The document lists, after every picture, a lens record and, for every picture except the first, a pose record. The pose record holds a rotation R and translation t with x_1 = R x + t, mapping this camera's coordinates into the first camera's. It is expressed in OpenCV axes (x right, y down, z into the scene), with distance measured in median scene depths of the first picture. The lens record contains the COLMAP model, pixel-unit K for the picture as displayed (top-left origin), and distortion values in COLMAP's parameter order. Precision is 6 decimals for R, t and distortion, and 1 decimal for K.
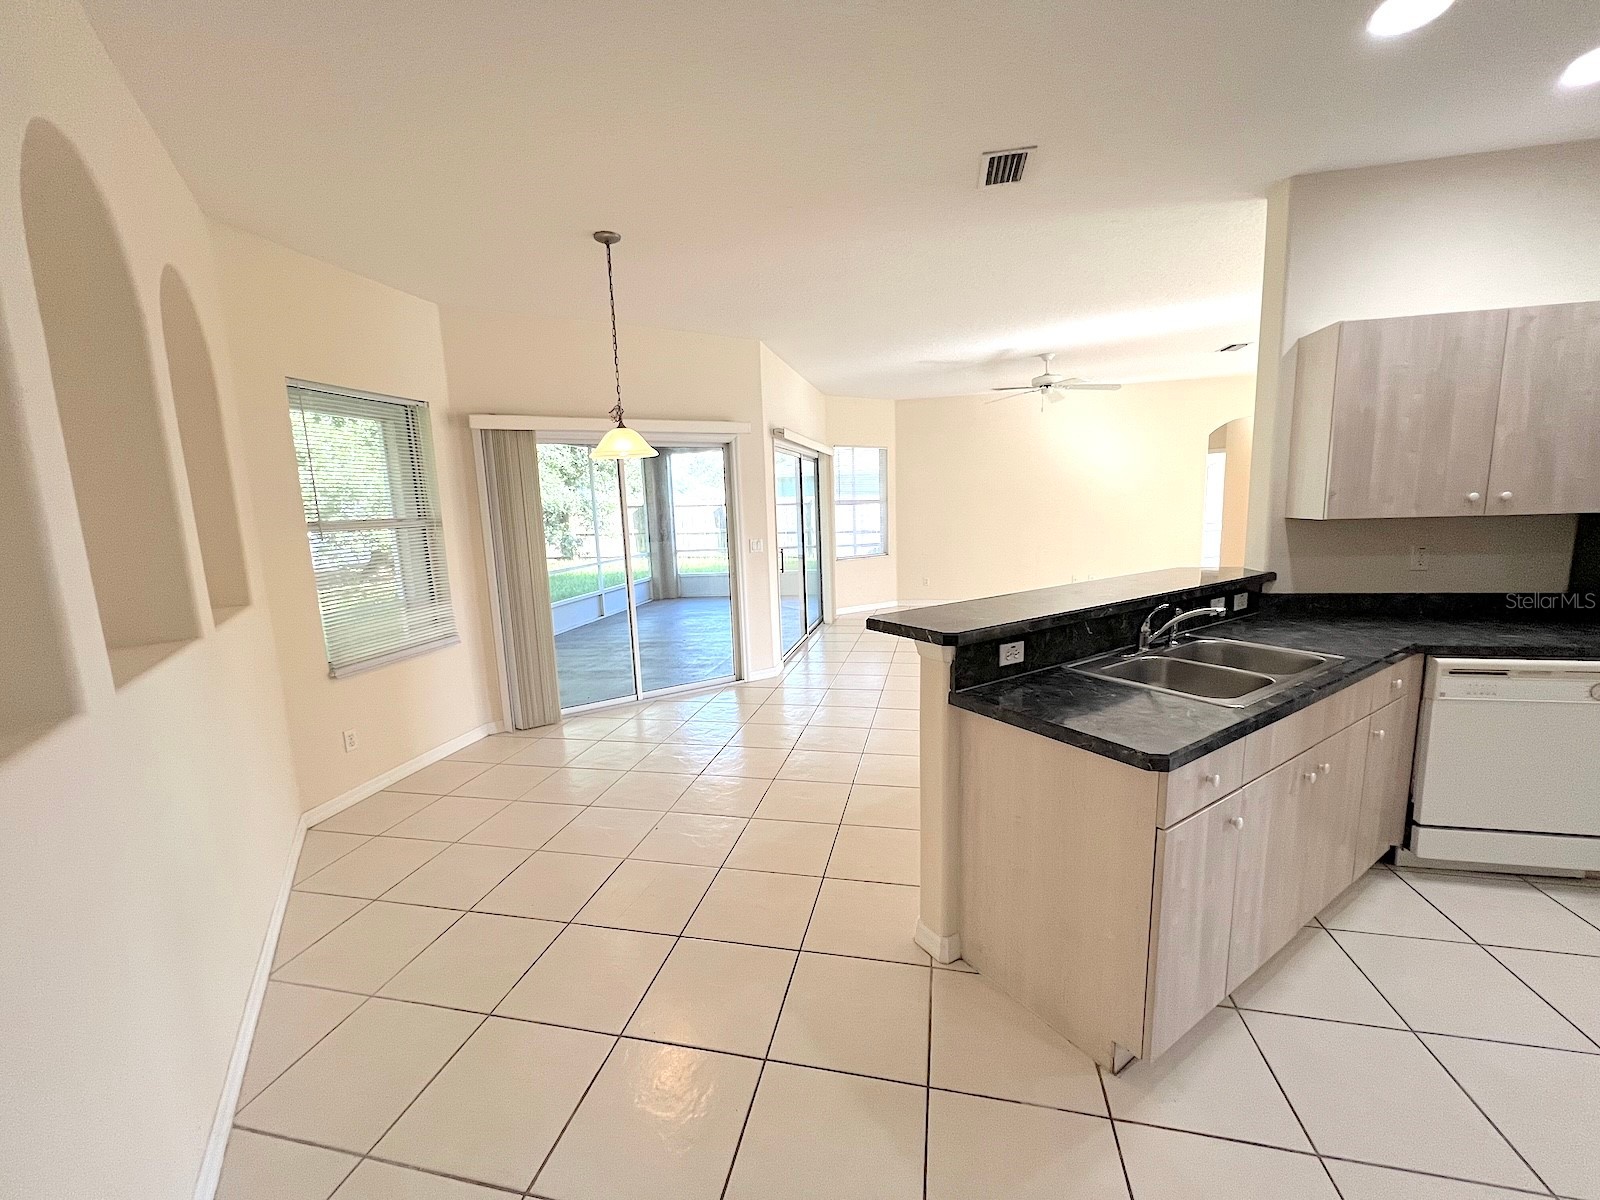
lens RADIAL K [[643.7, 0, 798.1], [0, 643.7, 601.2], [0, 0, 1]] dist [-0.004876, 0.001287]
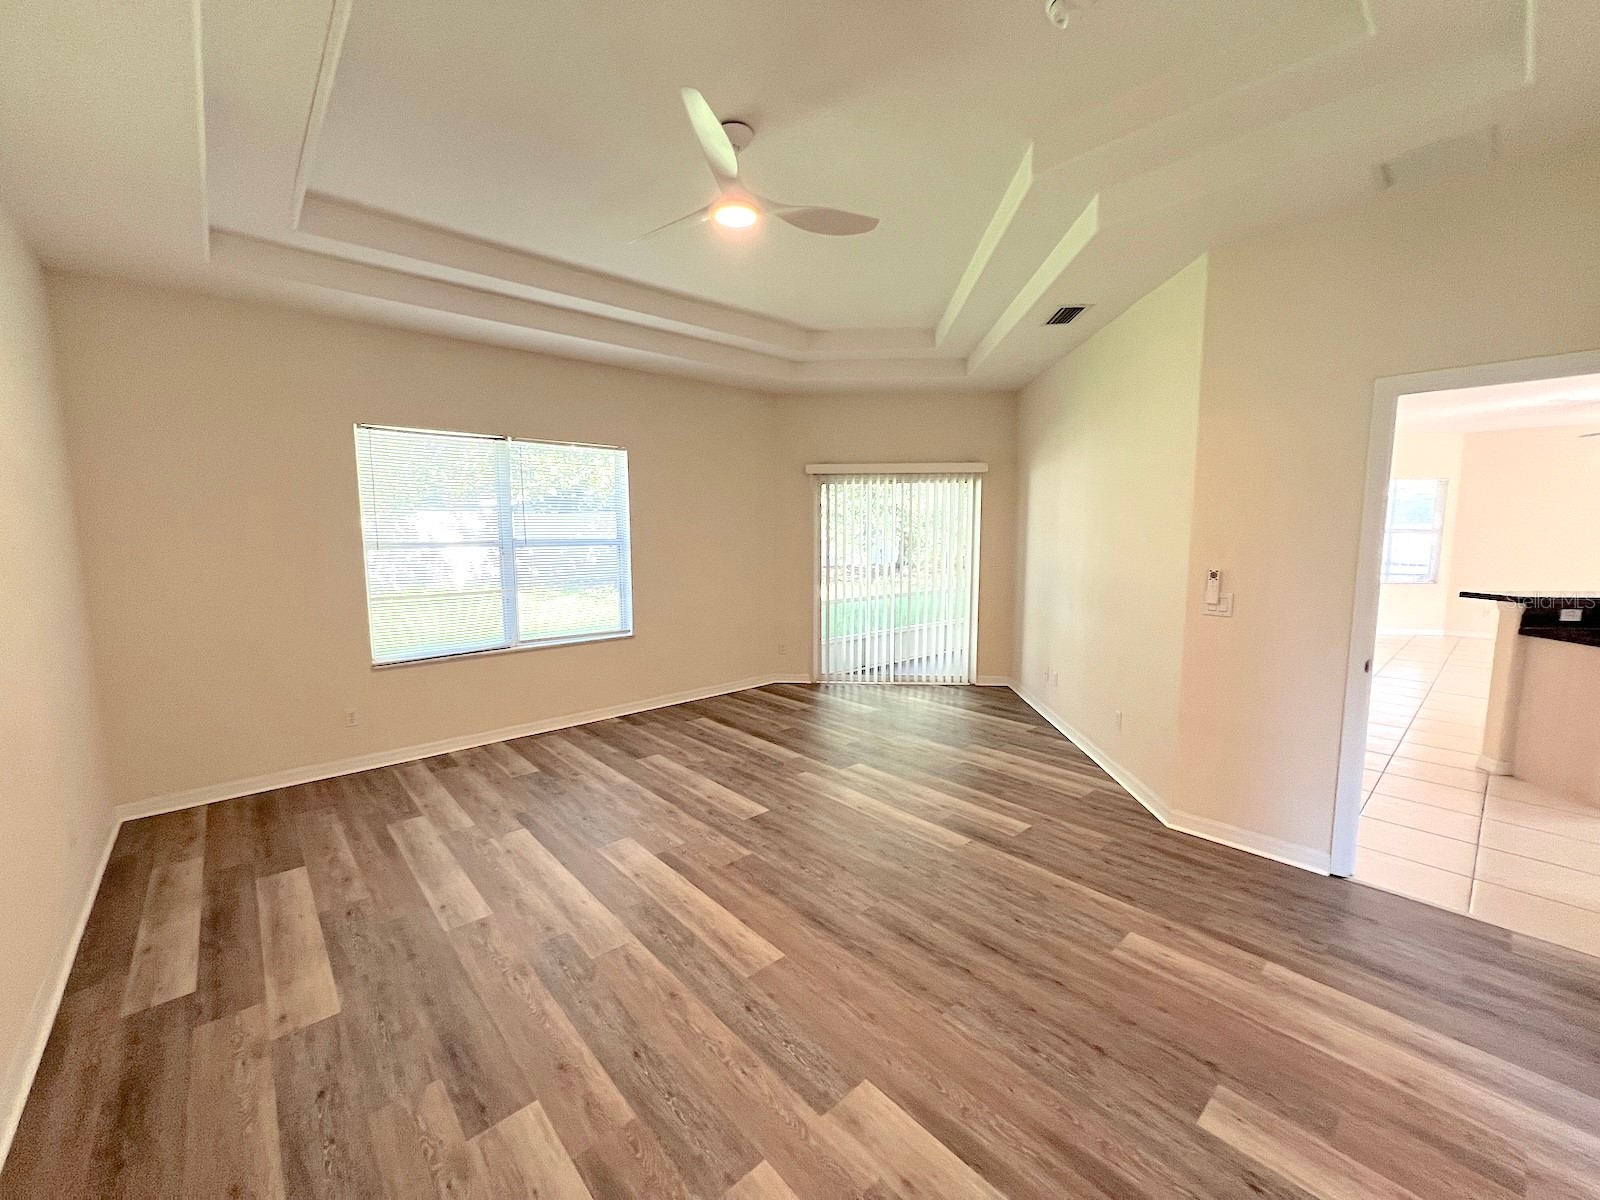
lens RADIAL K [[643.7, 0, 797.3], [0, 643.7, 604.5], [0, 0, 1]] dist [-0.004876, 0.001287]
pose [[0.813365, 0.095403, -0.573878, -0.347991], [-0.111057, 0.993783, 0.007807, 0.237964], [0.571055, 0.057383, 0.818904, -1.474512]]
